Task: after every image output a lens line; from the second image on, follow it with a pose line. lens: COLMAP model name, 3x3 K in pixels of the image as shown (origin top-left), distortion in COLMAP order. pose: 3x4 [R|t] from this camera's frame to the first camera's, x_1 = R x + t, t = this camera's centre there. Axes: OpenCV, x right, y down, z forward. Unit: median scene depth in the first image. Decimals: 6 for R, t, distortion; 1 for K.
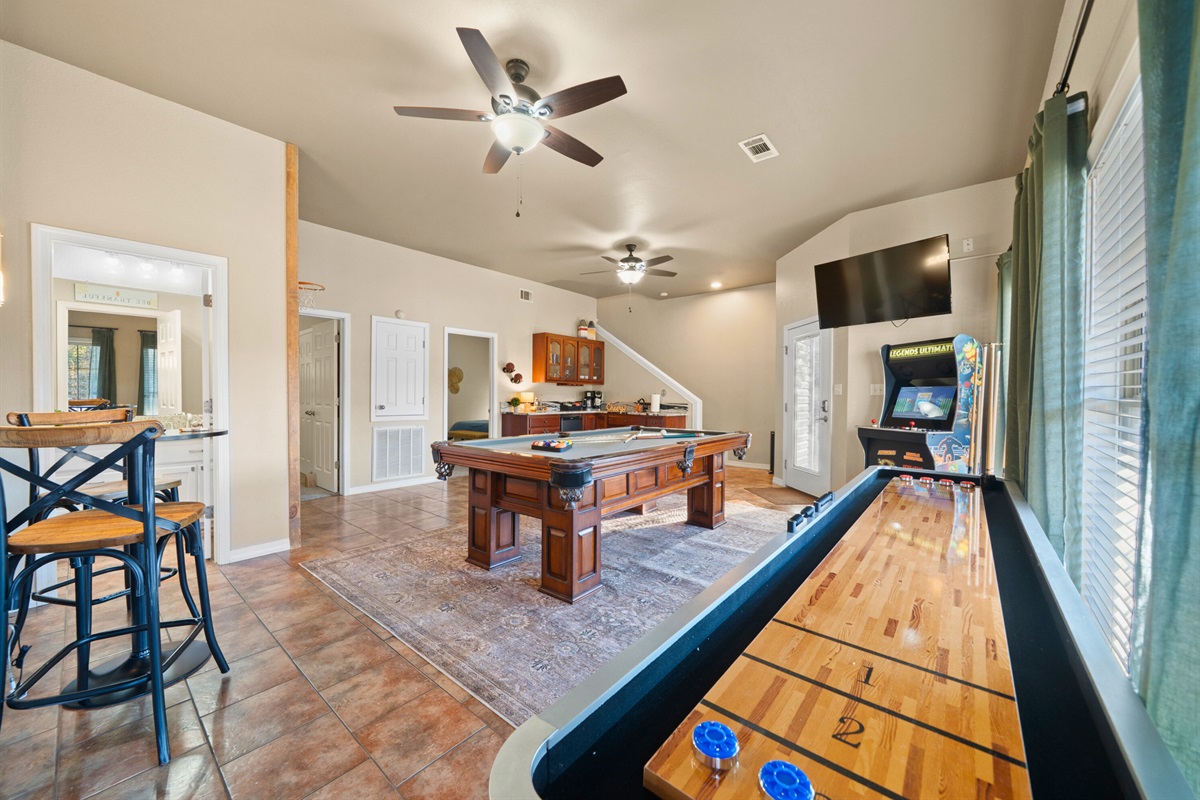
lens RADIAL K [[439.9, 0, 598.0], [0, 439.9, 399.6], [0, 0, 1]] dist [-0.000804, -0.000169]
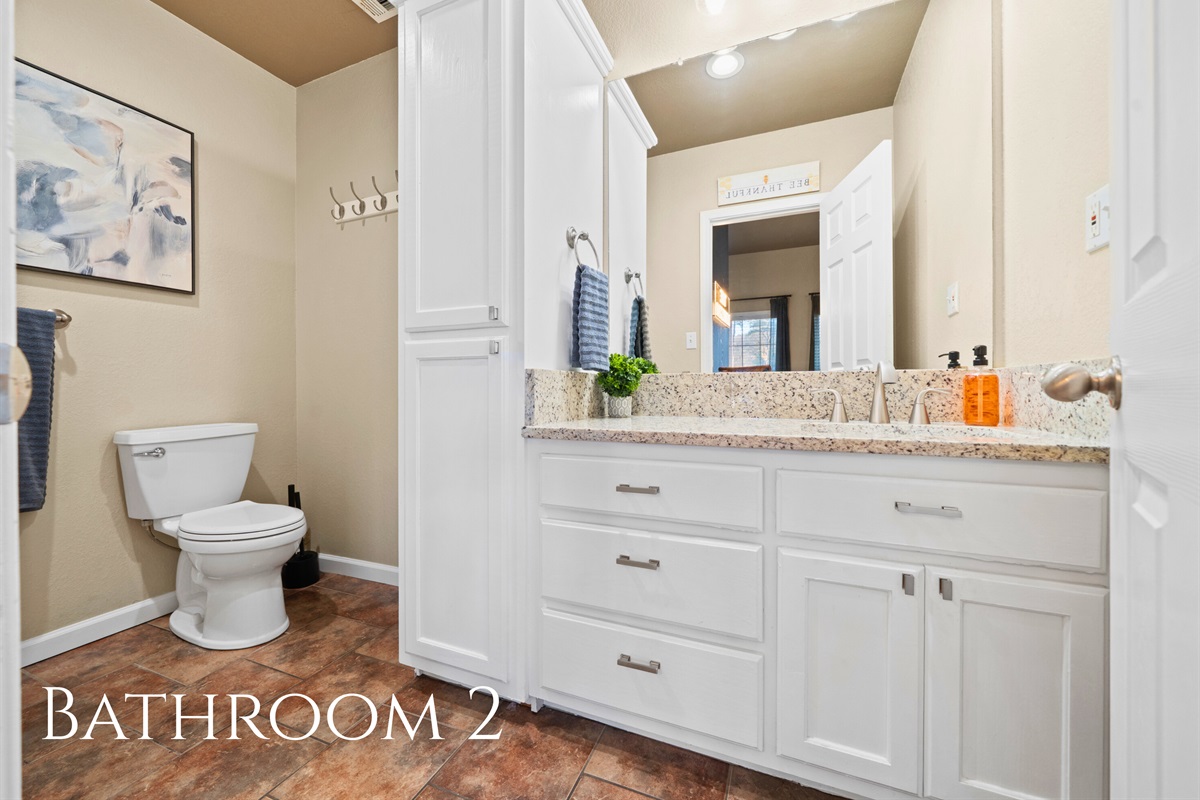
lens RADIAL K [[439.9, 0, 602.6], [0, 439.9, 395.4], [0, 0, 1]] dist [-0.000804, -0.000169]
pose [[0.291074, -0.000076, -0.956701, -0.585231], [-0.003258, 0.999994, -0.001071, 0.054924], [0.956695, 0.003428, 0.291072, 0.614080]]
